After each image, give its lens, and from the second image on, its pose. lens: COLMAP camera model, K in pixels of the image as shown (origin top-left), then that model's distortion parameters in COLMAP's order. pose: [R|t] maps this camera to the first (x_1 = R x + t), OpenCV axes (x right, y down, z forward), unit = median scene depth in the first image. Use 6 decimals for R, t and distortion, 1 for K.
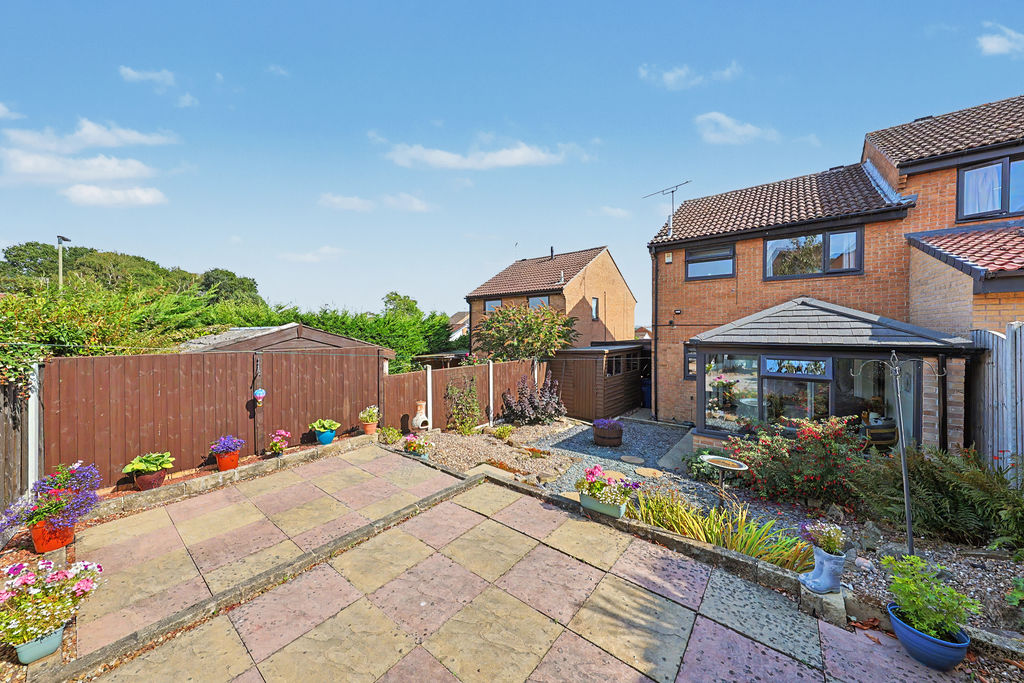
lens RADIAL K [[346.6, 0, 520.7], [0, 346.6, 334.5], [0, 0, 1]] dist [0.009212, -0.001498]
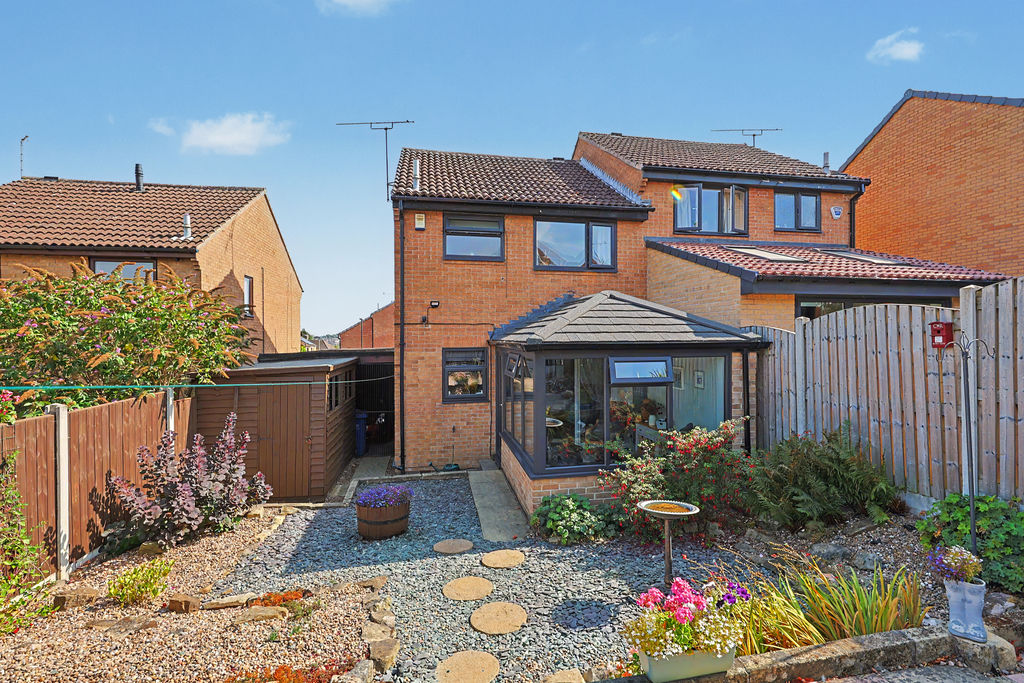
lens RADIAL K [[488.4, 0, 526.3], [0, 488.4, 340.0], [0, 0, 1]] dist [0.010689, -0.003189]
pose [[0.649226, -0.001194, 0.760595, -0.171508], [0.013708, 0.999855, -0.010132, 0.018911], [-0.760472, 0.017004, 0.649148, 0.283525]]
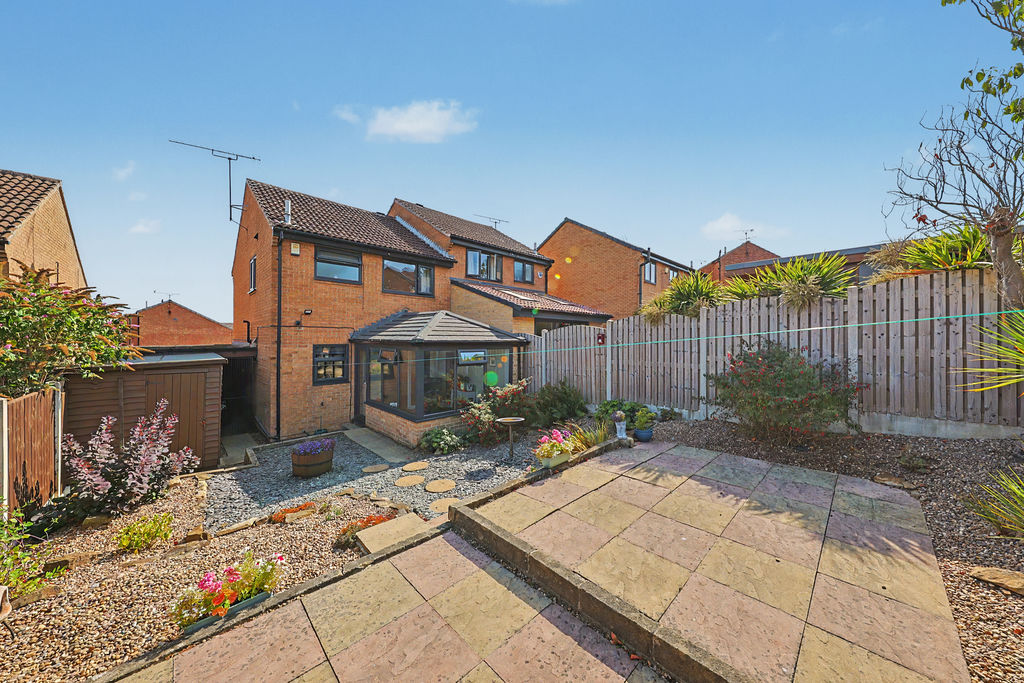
lens RADIAL K [[346.6, 0, 520.6], [0, 346.6, 339.2], [0, 0, 1]] dist [0.009212, -0.001498]
pose [[0.120032, 0.003261, 0.992765, -0.428246], [0.009080, 0.999949, -0.004383, 0.017236], [-0.992729, 0.009541, 0.119996, 0.384925]]
